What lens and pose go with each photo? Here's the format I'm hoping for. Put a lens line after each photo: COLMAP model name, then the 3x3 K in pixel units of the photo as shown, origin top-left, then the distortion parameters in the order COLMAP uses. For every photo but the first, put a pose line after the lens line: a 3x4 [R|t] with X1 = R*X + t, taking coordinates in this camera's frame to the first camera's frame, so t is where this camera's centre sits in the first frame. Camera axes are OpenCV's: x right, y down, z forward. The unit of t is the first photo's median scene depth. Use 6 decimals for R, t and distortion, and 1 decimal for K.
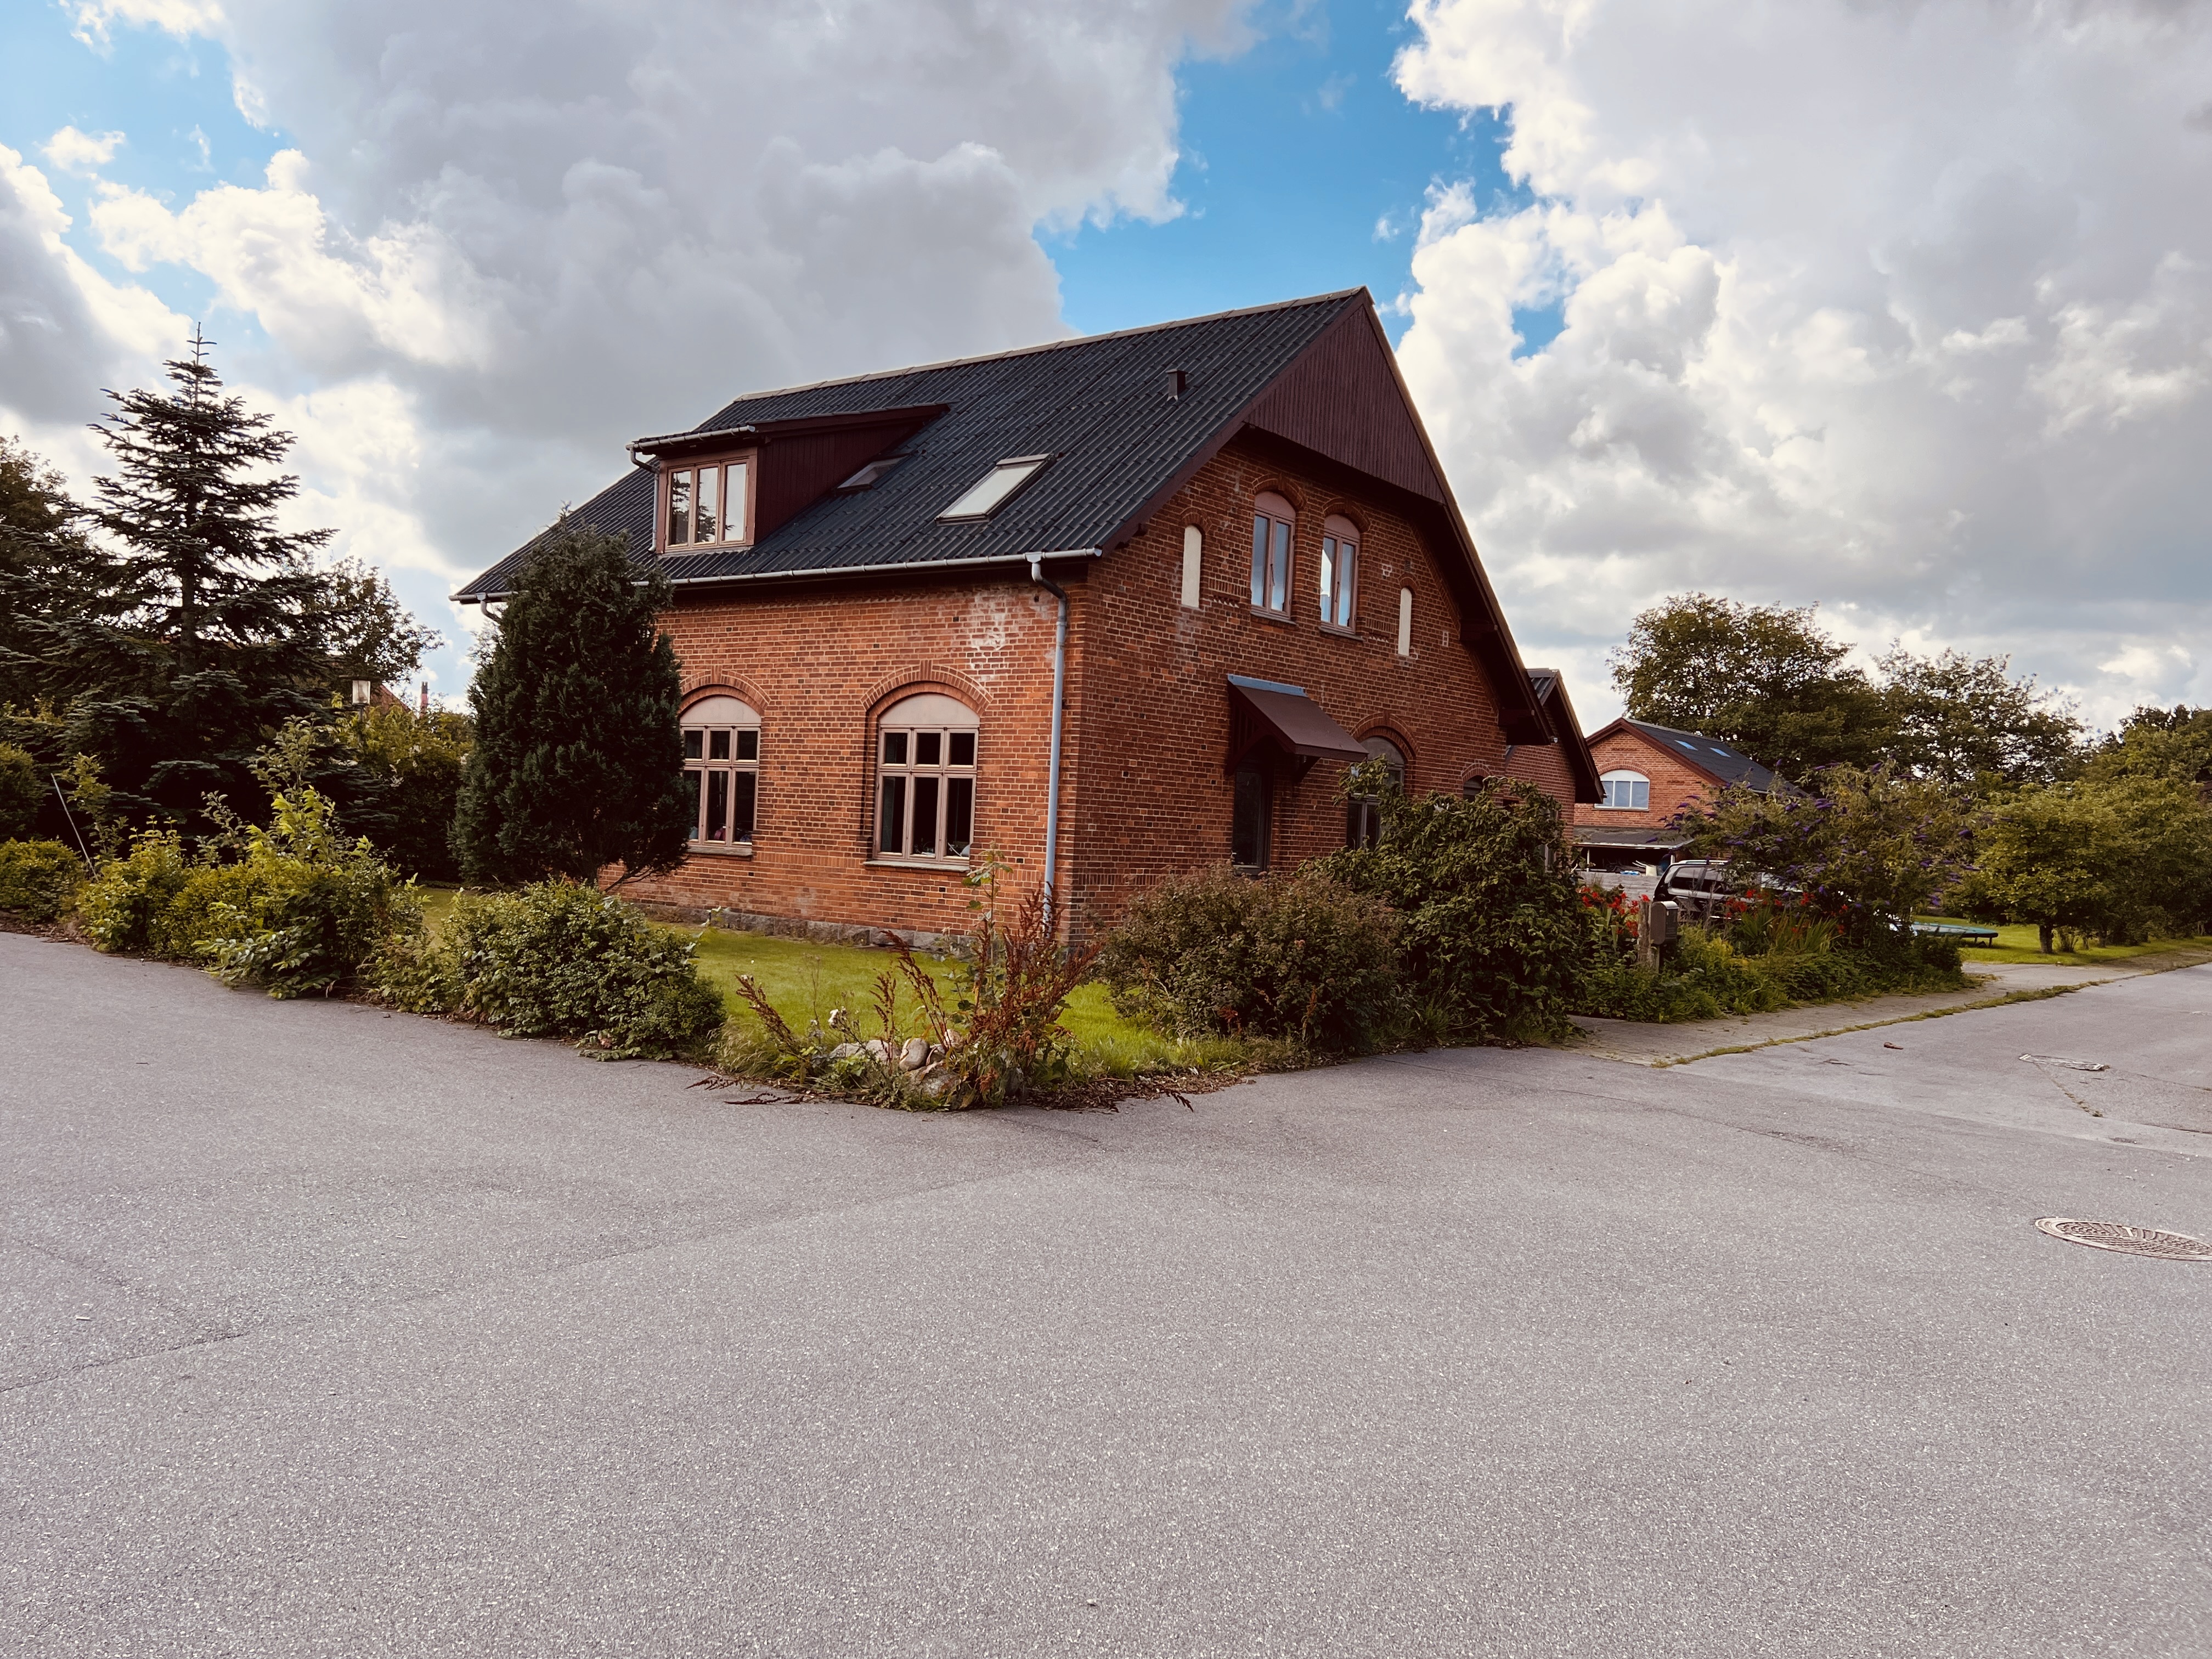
lens RADIAL K [[1688.9, 0, 1038.5], [0, 1688.9, 841.6], [0, 0, 1]] dist [0.045536, -0.021012]
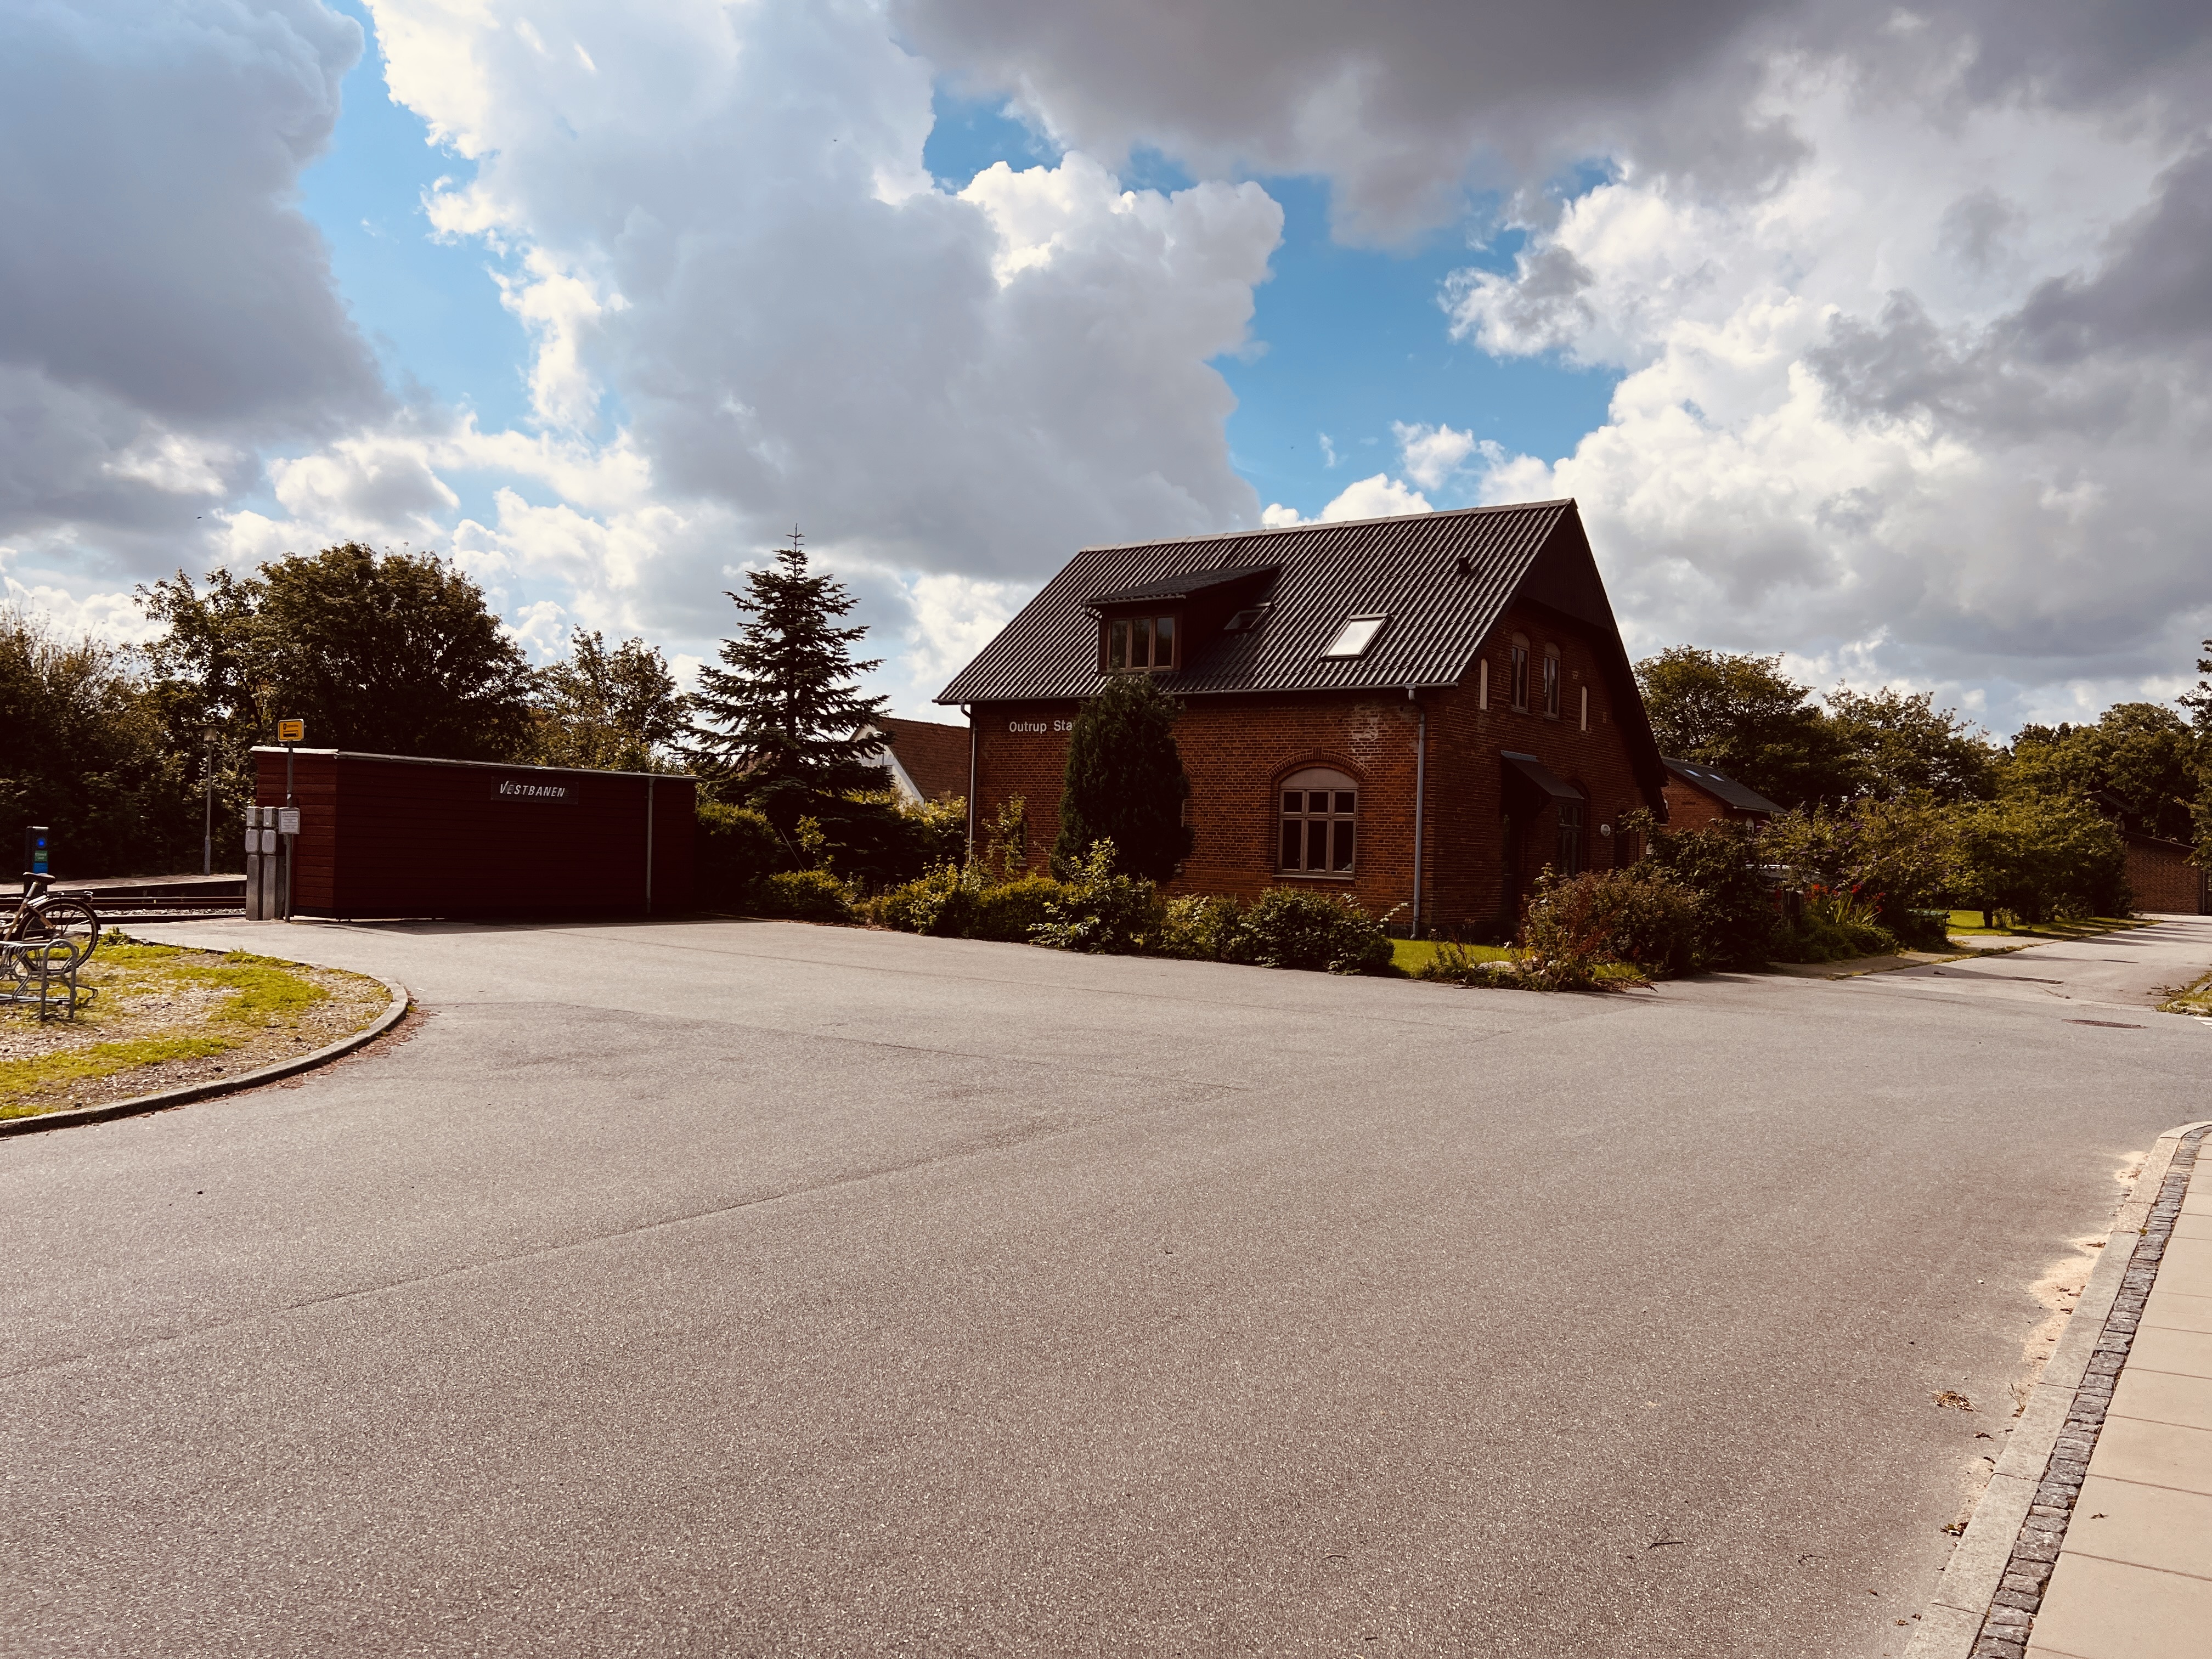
lens RADIAL K [[1616.1, 0, 1086.0], [0, 1616.1, 834.1], [0, 0, 1]] dist [0.056062, -0.050451]
pose [[0.998557, -0.016204, 0.051191, -0.104300], [0.016909, 0.999768, -0.013364, -0.002687], [-0.050963, 0.014210, 0.998599, -0.141647]]
